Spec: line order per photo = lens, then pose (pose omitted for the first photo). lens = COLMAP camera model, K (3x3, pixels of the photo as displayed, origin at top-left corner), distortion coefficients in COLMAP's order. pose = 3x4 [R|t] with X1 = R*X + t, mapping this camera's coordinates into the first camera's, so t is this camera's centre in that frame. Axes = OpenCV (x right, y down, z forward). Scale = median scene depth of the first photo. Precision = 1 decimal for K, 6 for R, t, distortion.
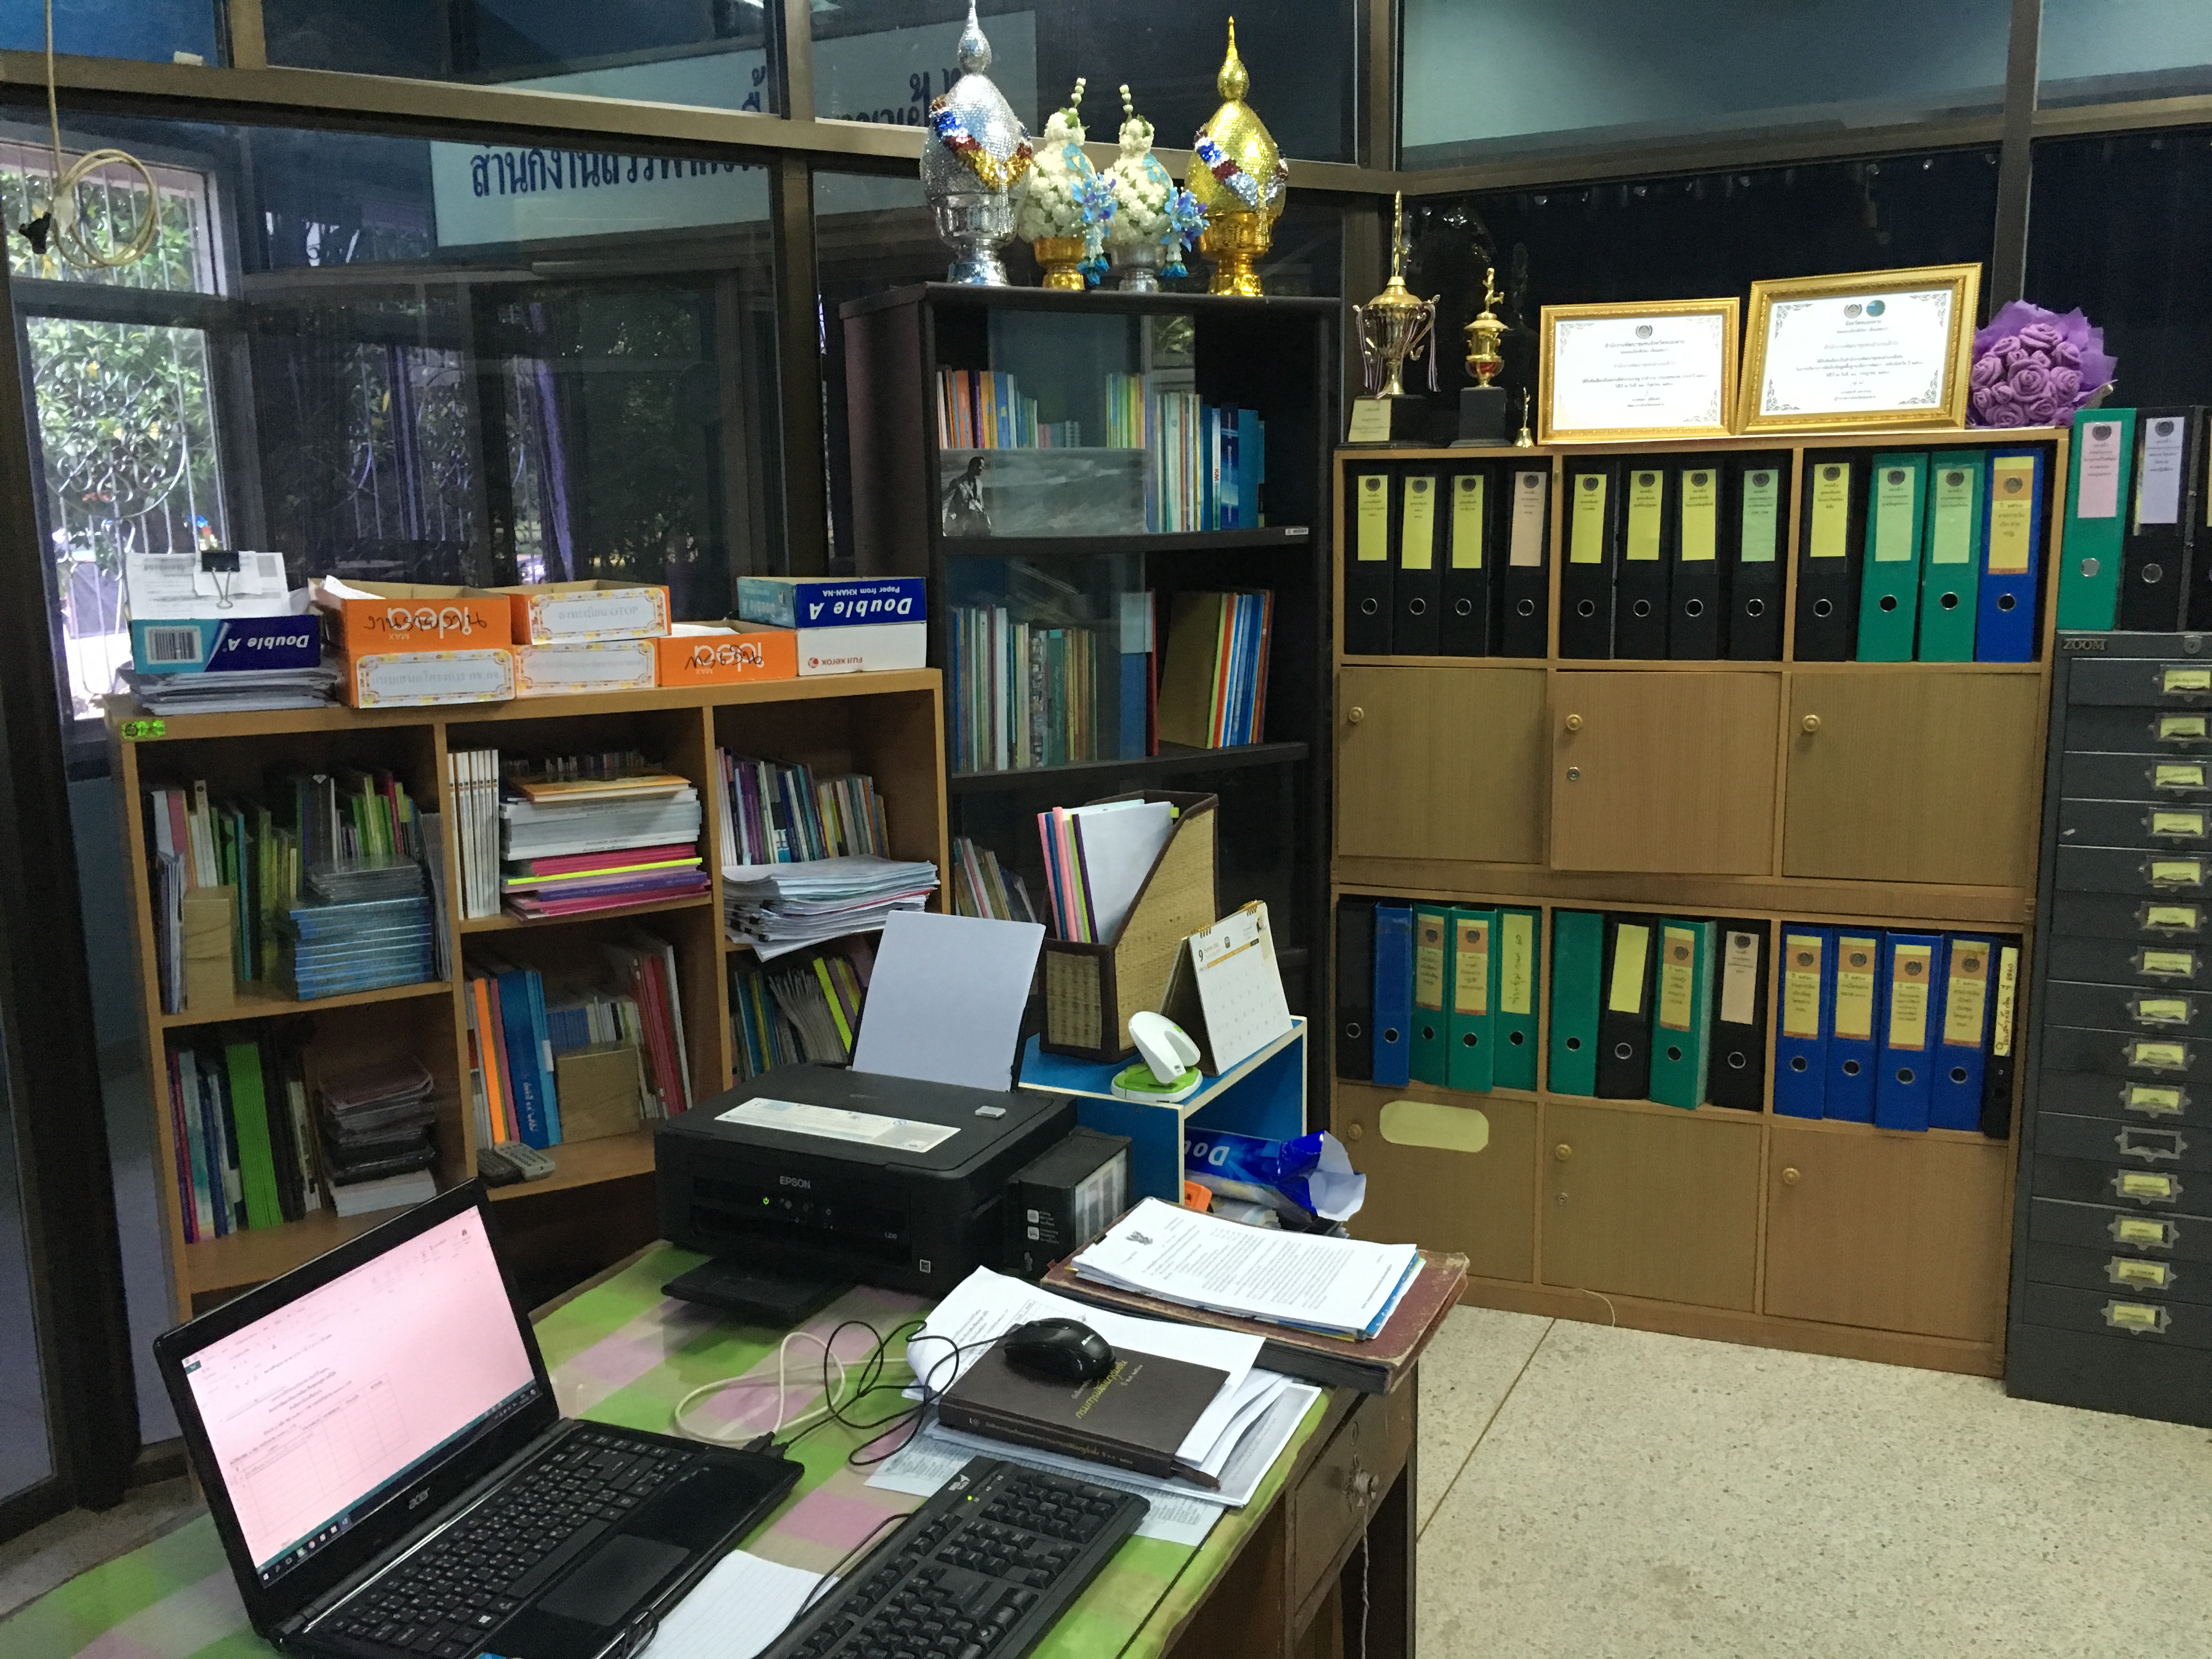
lens RADIAL K [[1863.6, 0, 1118.0], [0, 1863.6, 828.1], [0, 0, 1]] dist [0.073261, -0.097375]
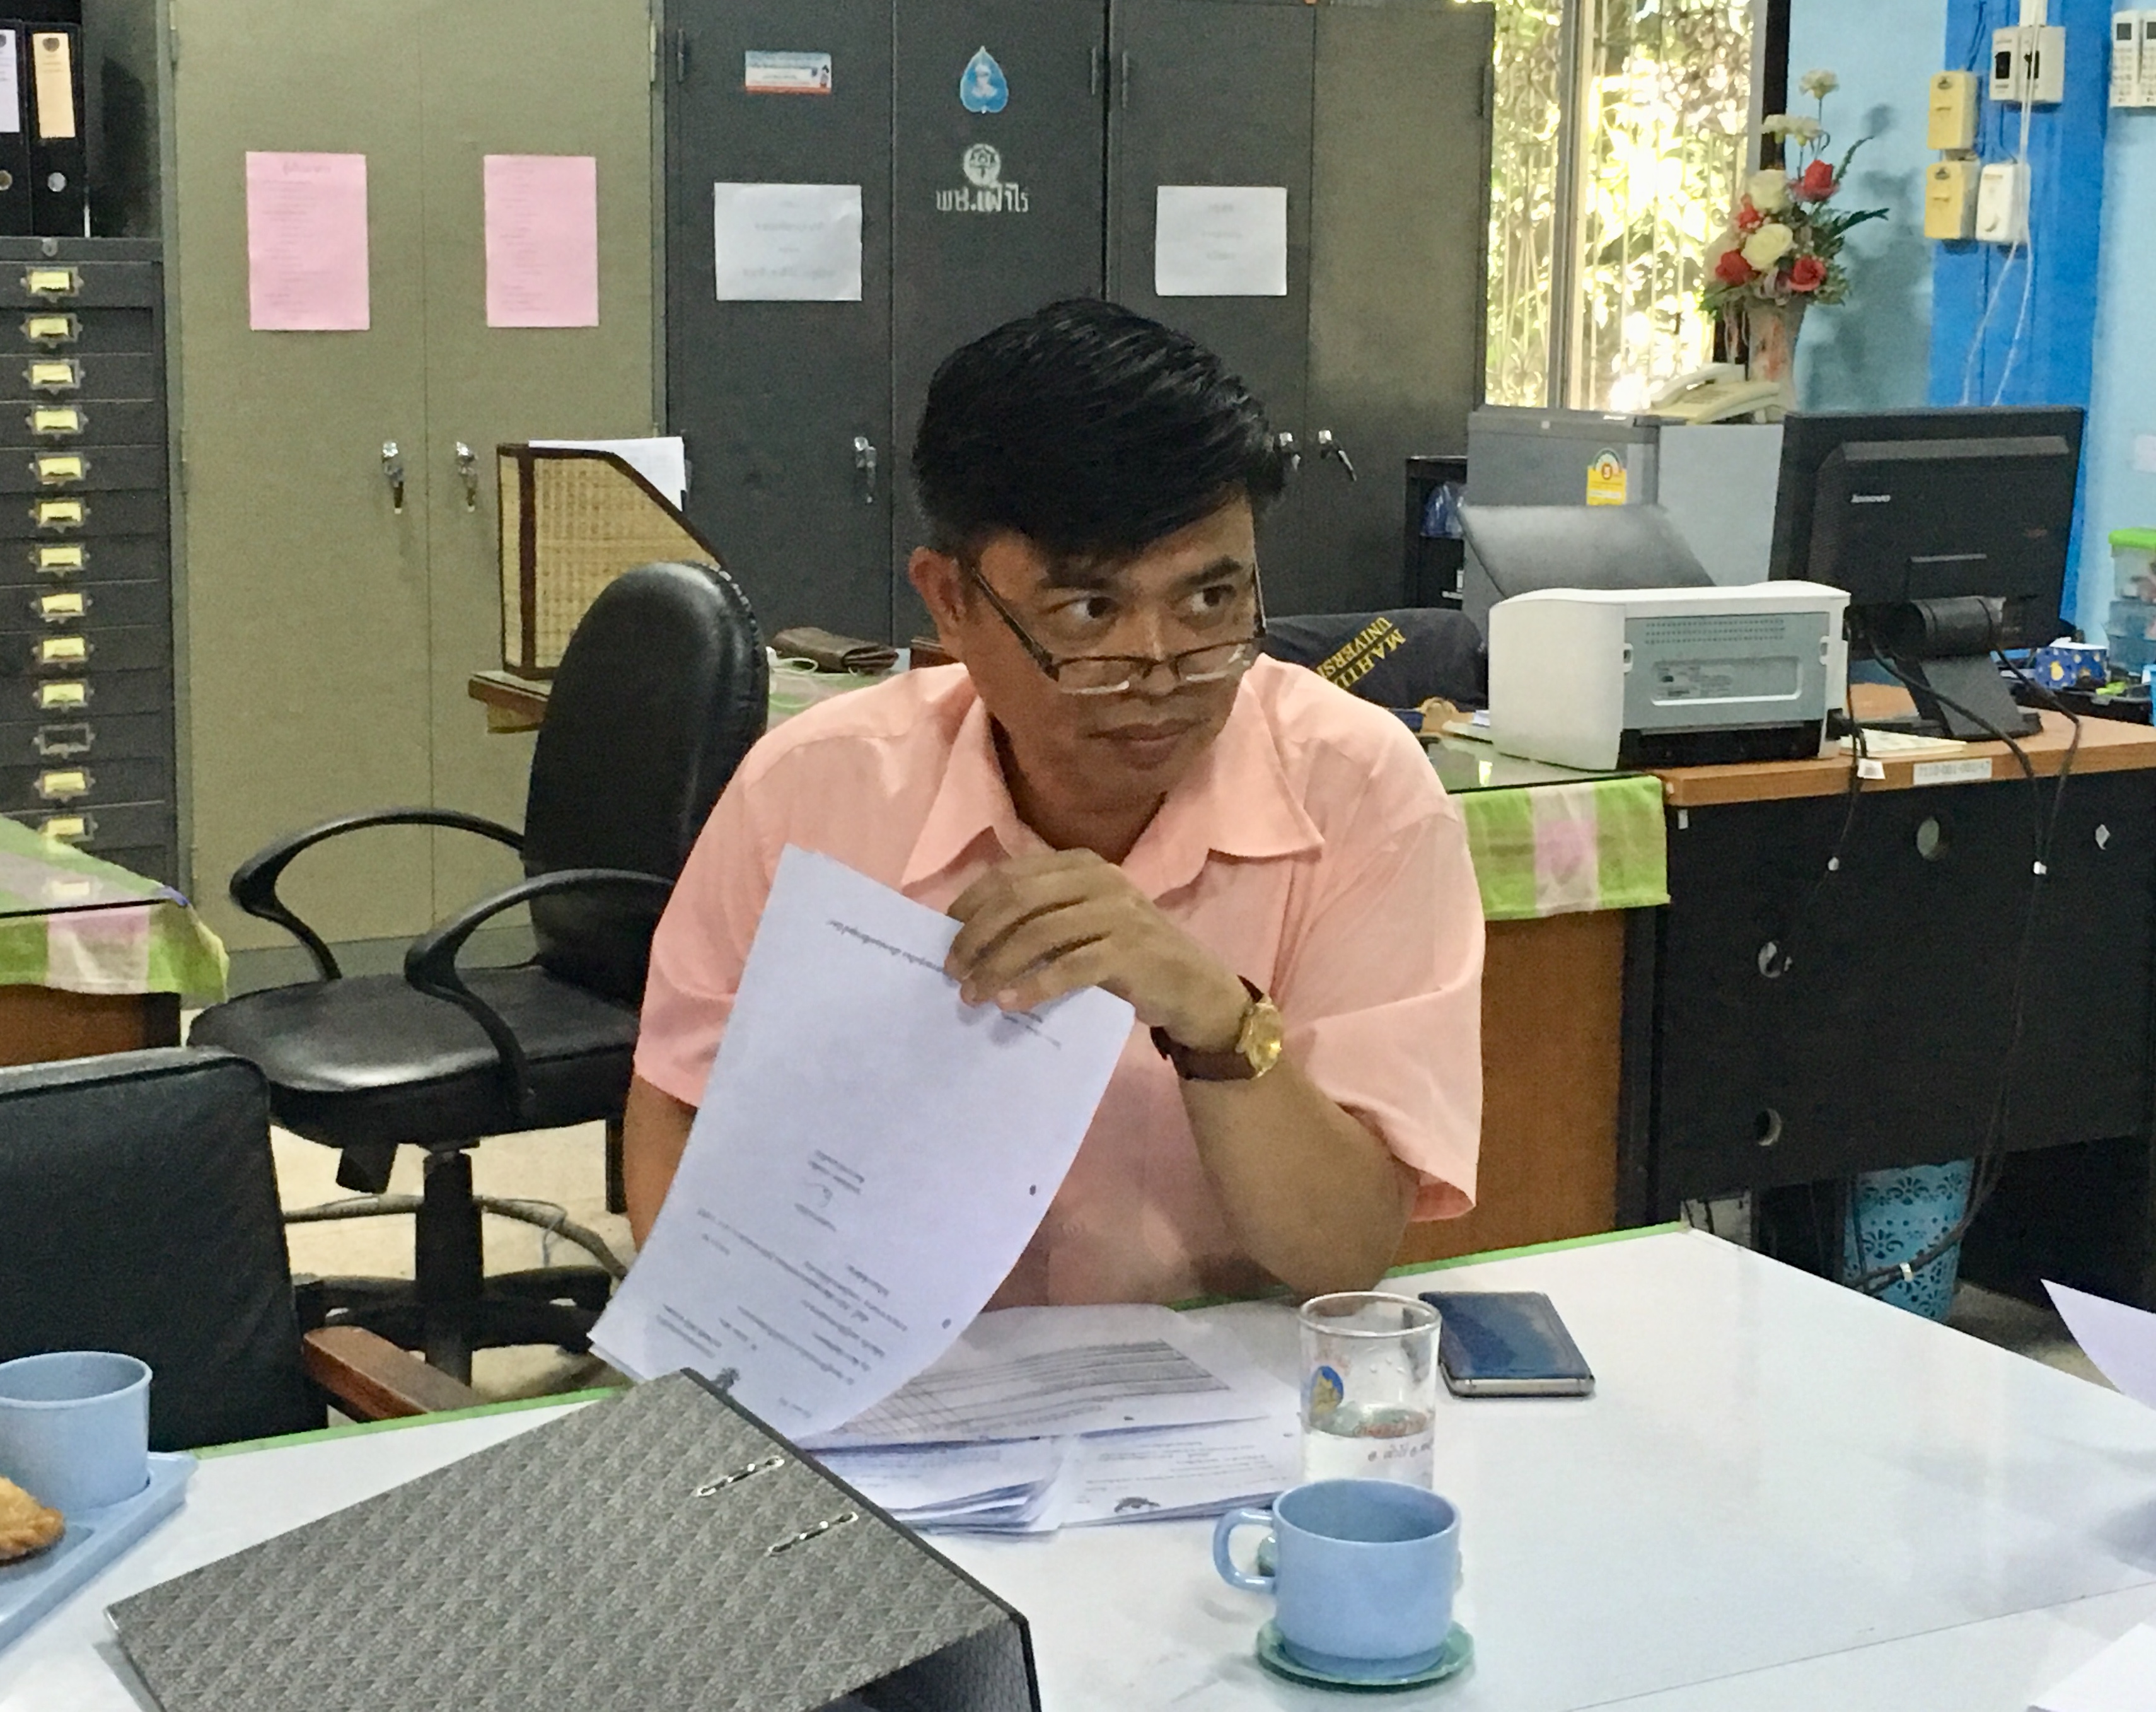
lens RADIAL K [[3629.2, 0, 1099.6], [0, 3629.2, 767.8], [0, 0, 1]] dist [0.018249, 0.104920]
pose [[0.540974, -0.095326, 0.835619, -0.813110], [0.127715, 0.991345, 0.030409, 0.197312], [-0.831286, 0.090270, 0.548467, -0.557158]]
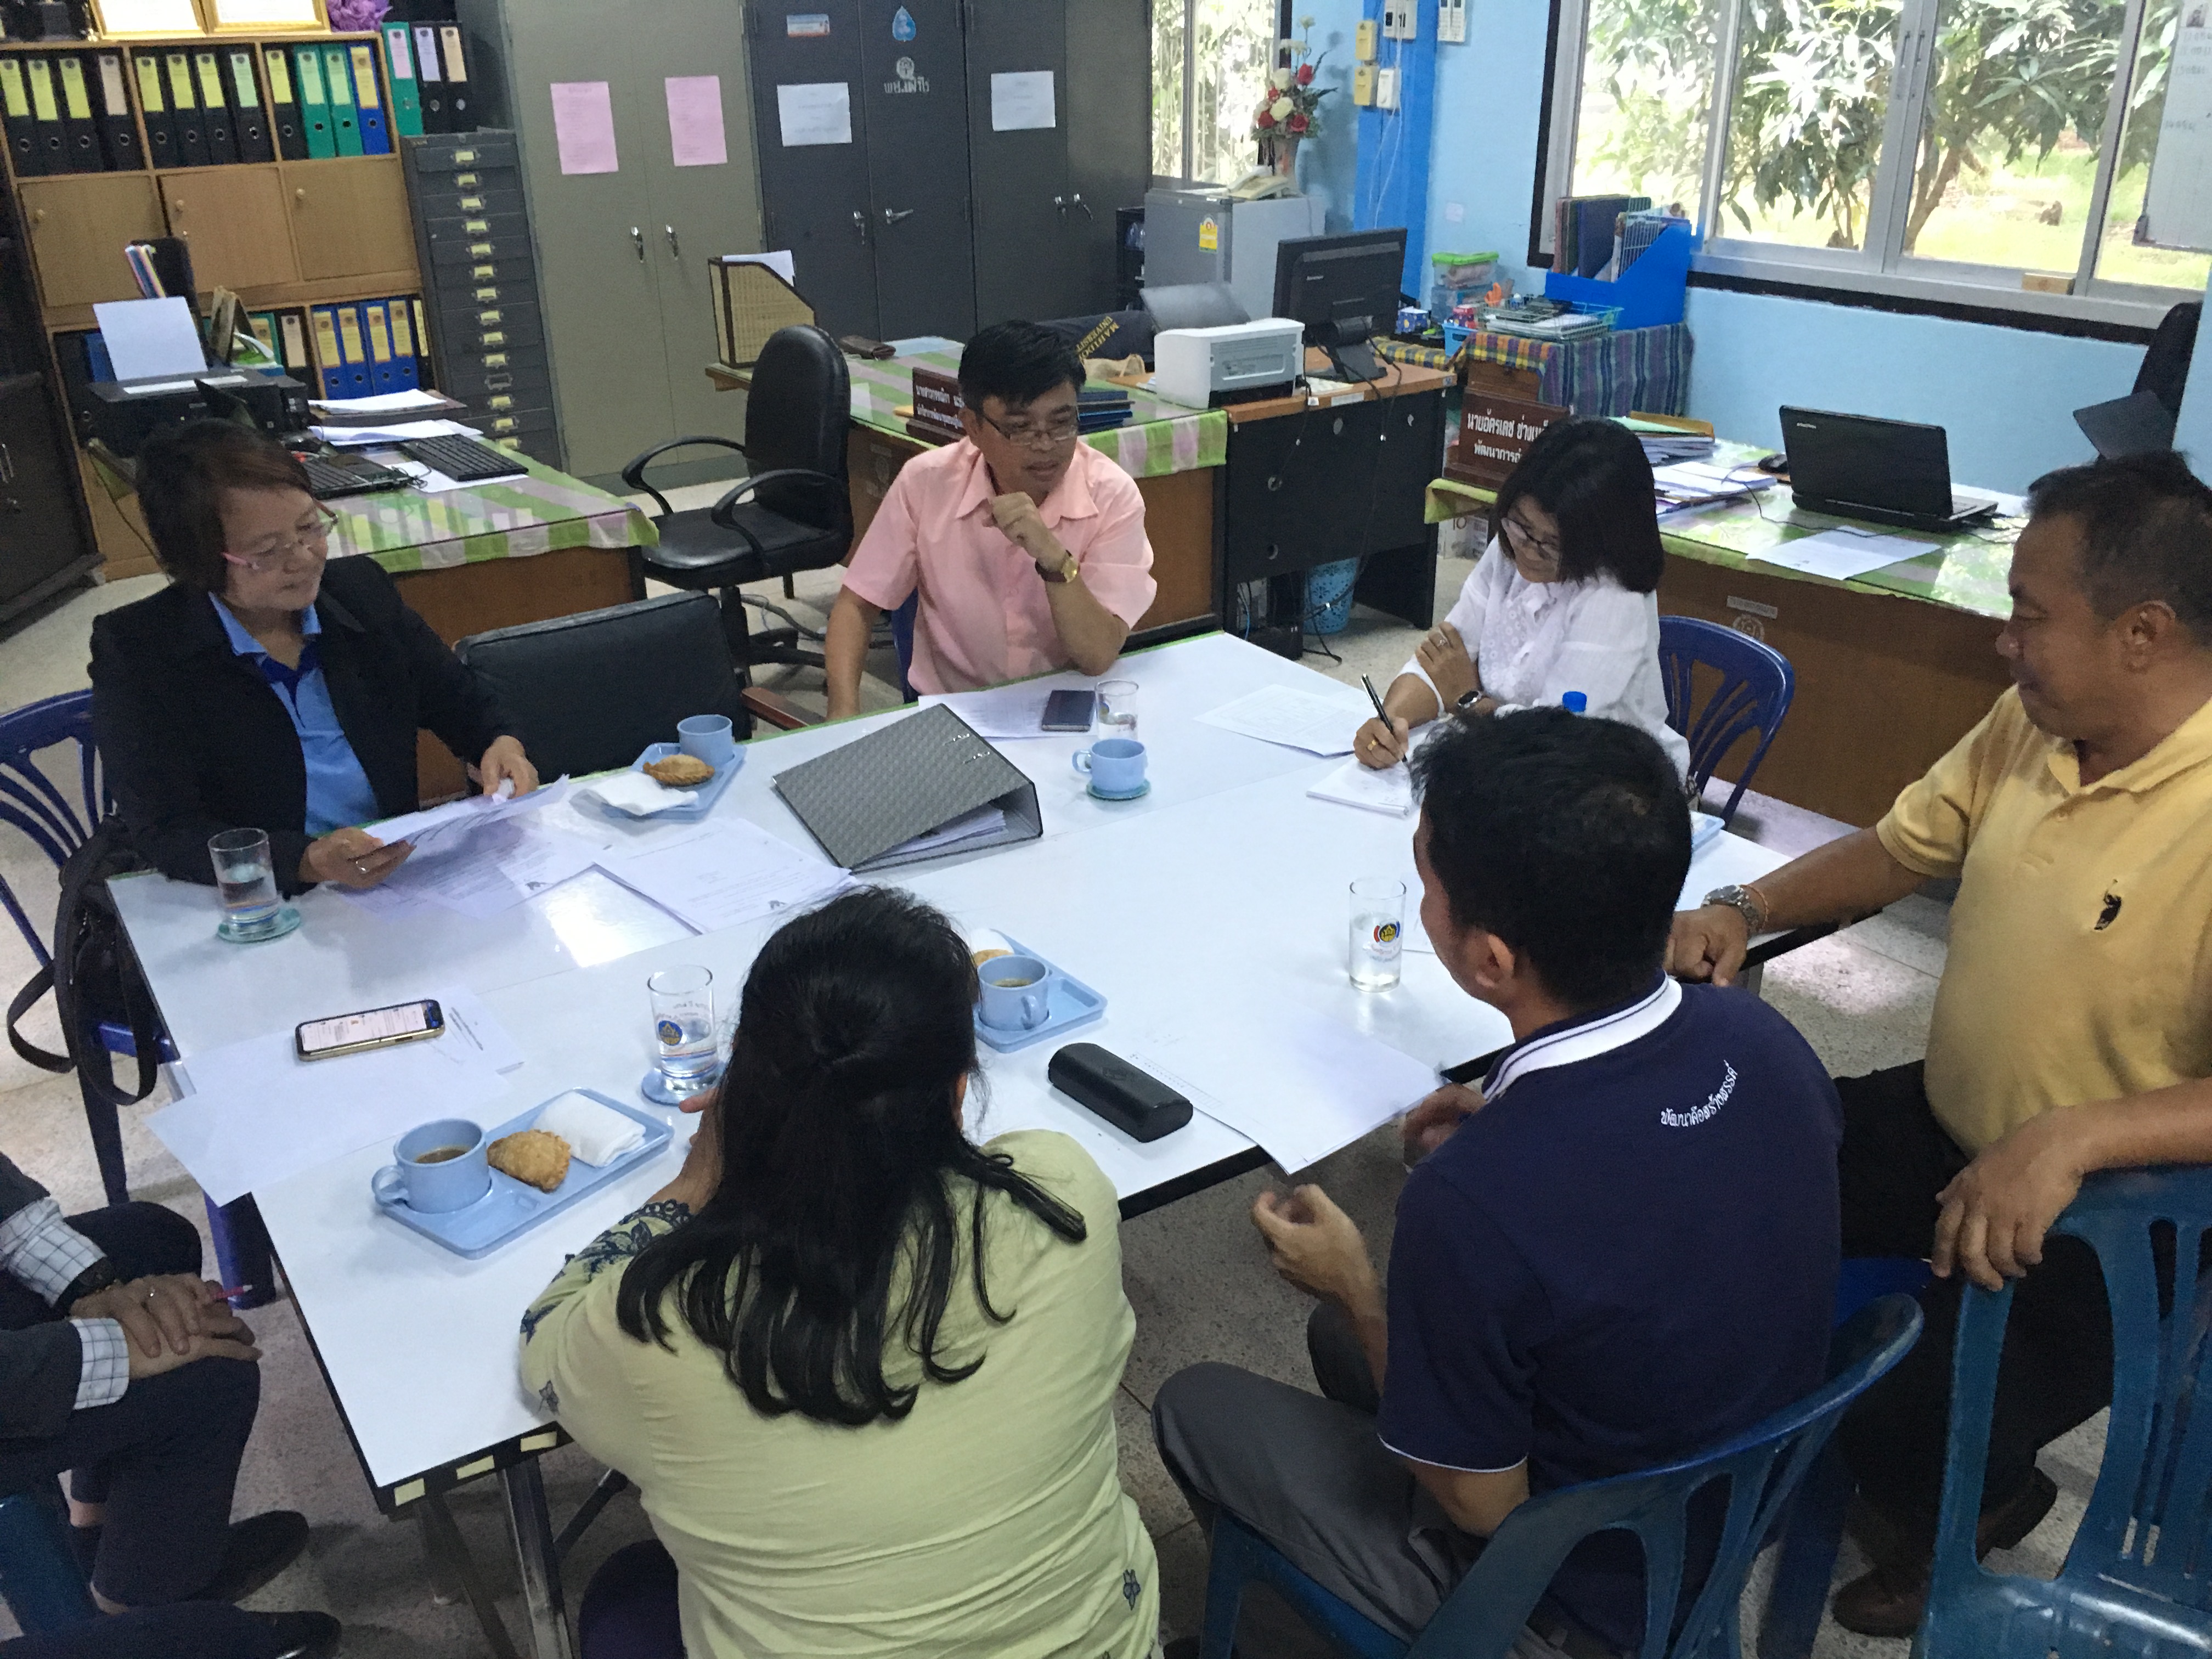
lens RADIAL K [[1863.6, 0, 1118.0], [0, 1863.6, 828.1], [0, 0, 1]] dist [0.073261, -0.097375]
pose [[0.466063, -0.351681, 0.811854, -1.100660], [0.158688, 0.935953, 0.314340, 0.081052], [-0.870404, -0.017671, 0.492021, -0.730828]]
